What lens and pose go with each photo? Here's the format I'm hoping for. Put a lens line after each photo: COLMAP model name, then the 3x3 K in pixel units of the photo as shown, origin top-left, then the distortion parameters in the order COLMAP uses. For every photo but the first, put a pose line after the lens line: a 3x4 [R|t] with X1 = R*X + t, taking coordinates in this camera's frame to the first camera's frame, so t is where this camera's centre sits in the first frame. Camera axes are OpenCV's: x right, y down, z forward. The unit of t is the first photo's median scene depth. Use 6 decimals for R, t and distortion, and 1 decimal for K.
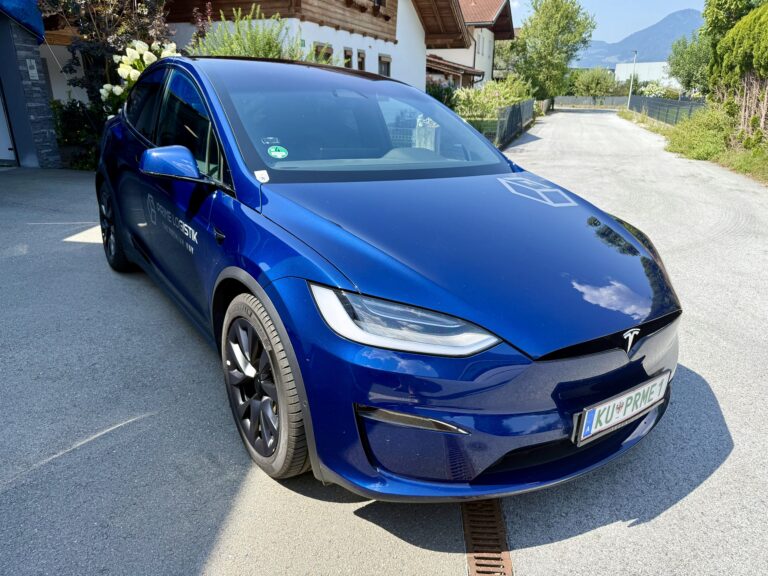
lens RADIAL K [[577.0, 0, 384.0], [0, 577.0, 288.0], [0, 0, 1]] dist [-0.013144, -0.001904]
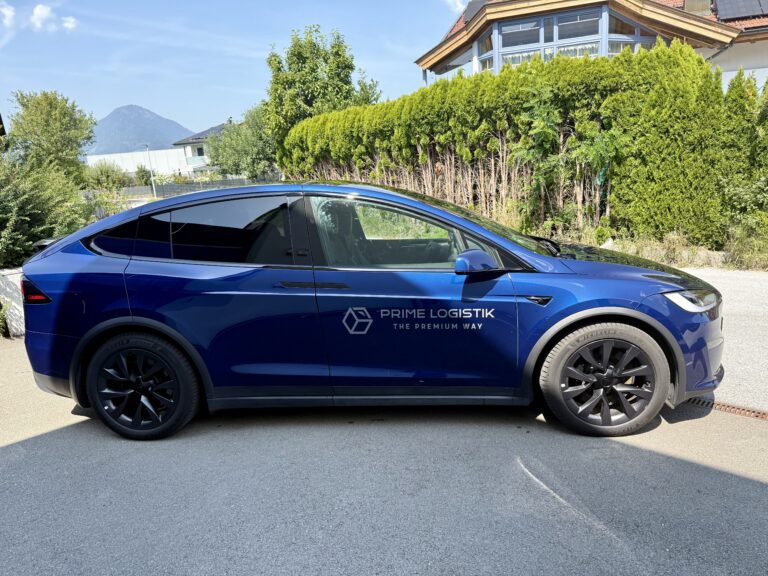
lens RADIAL K [[577.0, 0, 384.0], [0, 577.0, 288.0], [0, 0, 1]] dist [-0.013144, -0.001904]
pose [[0.617266, -0.213942, 0.757108, -0.339502], [0.316614, 0.948503, 0.009892, -0.055983], [-0.720235, 0.233605, 0.653215, 0.069648]]
